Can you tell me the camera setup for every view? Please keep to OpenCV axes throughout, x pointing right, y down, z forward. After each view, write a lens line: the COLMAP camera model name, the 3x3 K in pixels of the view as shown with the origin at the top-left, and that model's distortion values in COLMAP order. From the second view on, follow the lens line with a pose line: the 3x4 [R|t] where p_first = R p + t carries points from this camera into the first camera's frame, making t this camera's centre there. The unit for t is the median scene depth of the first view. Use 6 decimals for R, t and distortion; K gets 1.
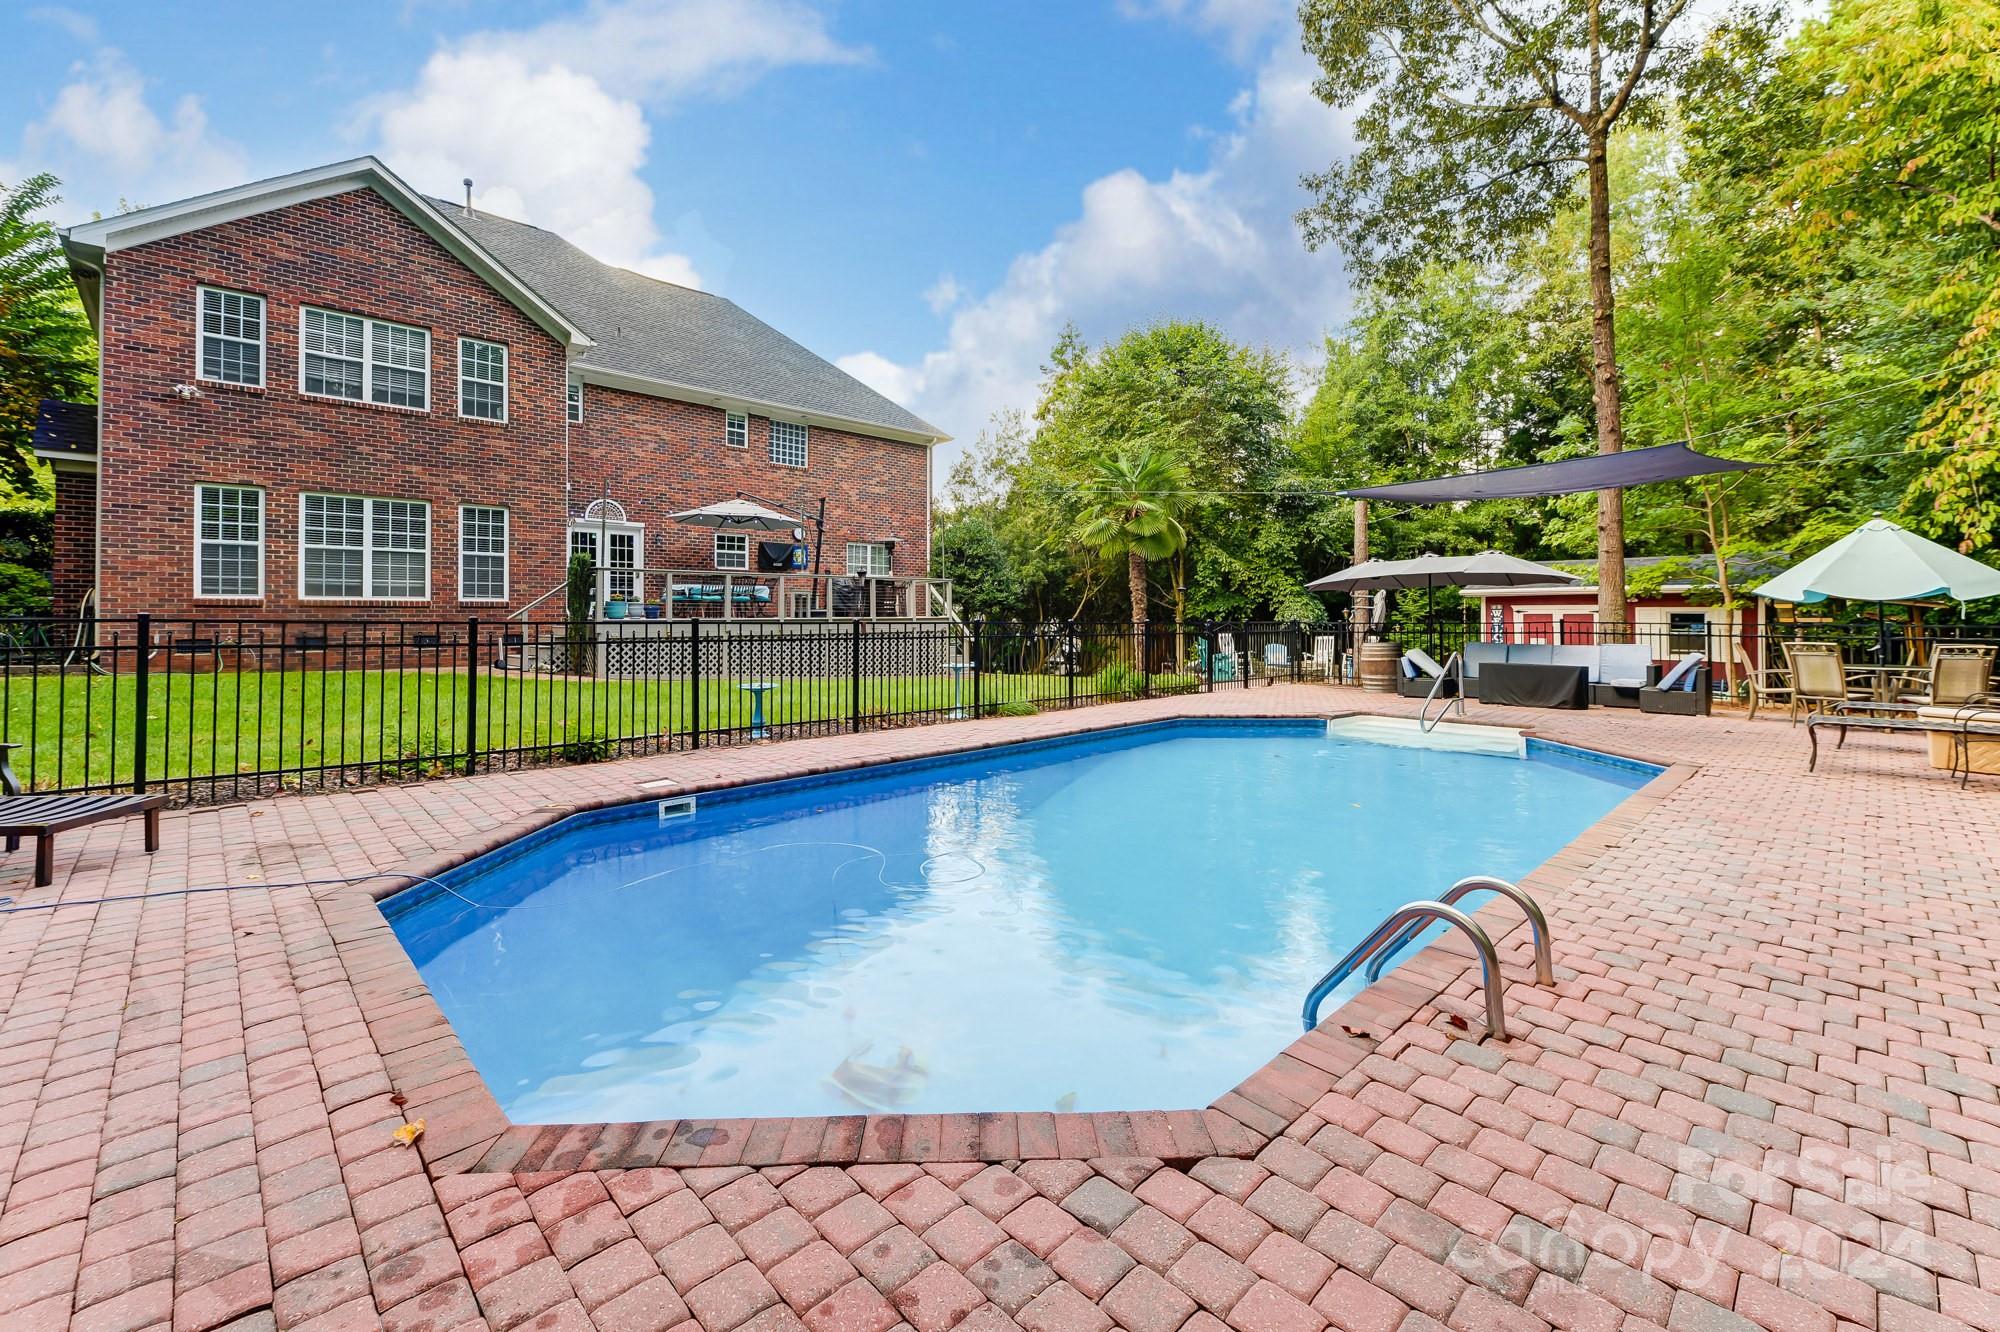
lens RADIAL K [[815.2, 0, 1001.7], [0, 815.2, 611.8], [0, 0, 1]] dist [0.002971, 0.000030]
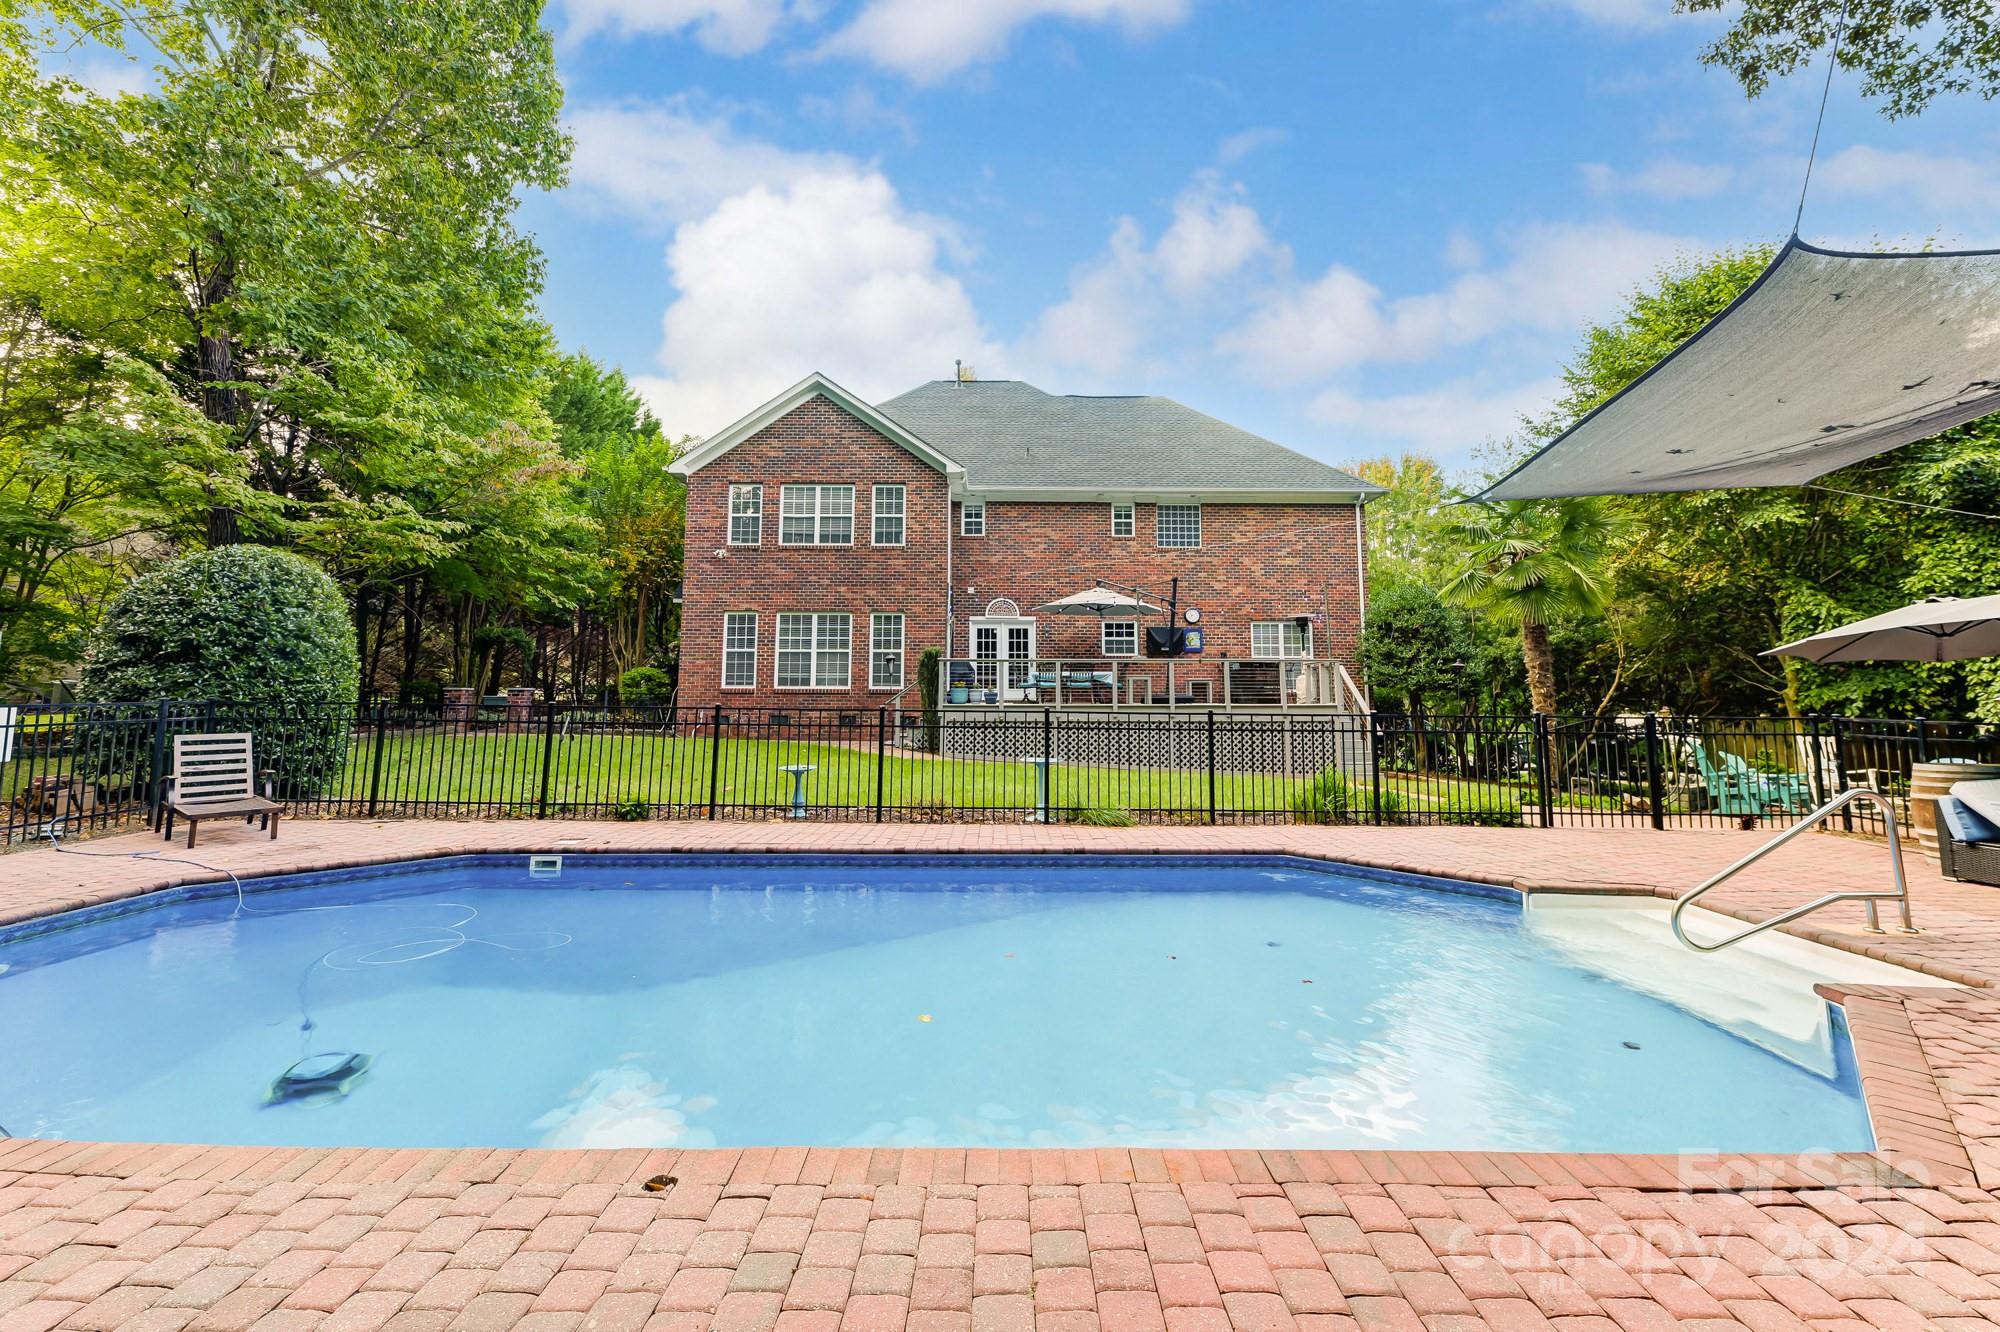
lens RADIAL K [[823.5, 0, 1005.3], [0, 823.5, 600.5], [0, 0, 1]] dist [0.001299, 0.000080]
pose [[0.727274, -0.077752, -0.681929, 0.379422], [-0.001136, 0.993425, -0.114480, -0.003610], [0.686346, 0.084033, 0.722404, 0.214817]]
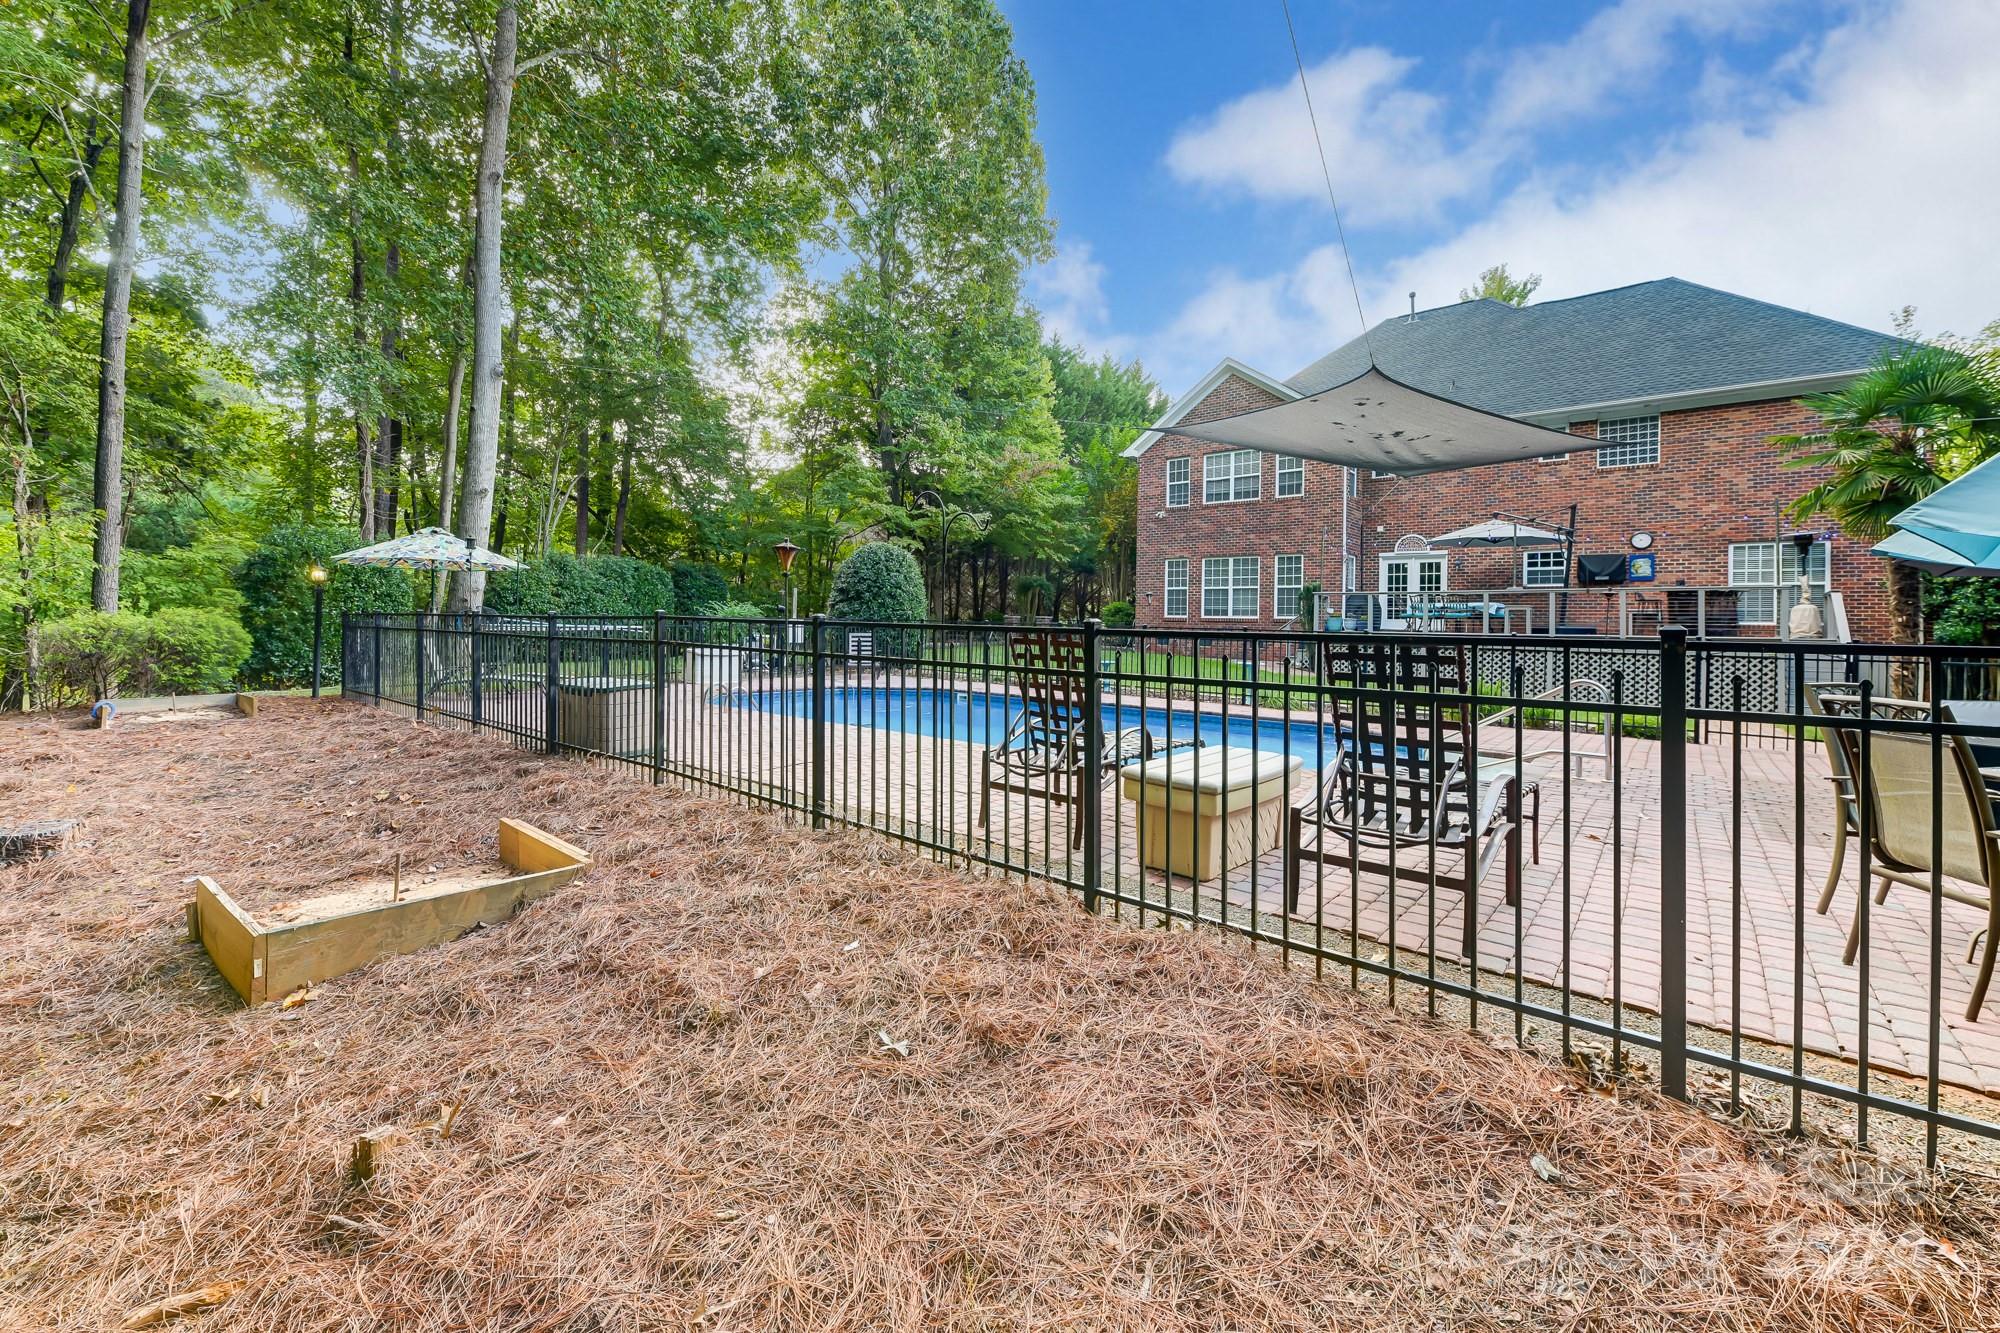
lens RADIAL K [[813.6, 0, 991.3], [0, 813.6, 630.4], [0, 0, 1]] dist [-0.001667, -0.000210]
pose [[0.097764, 0.007486, -0.995181, 0.817964], [-0.016116, 0.999852, 0.005938, 0.008815], [0.995079, 0.015458, 0.097870, 0.332131]]
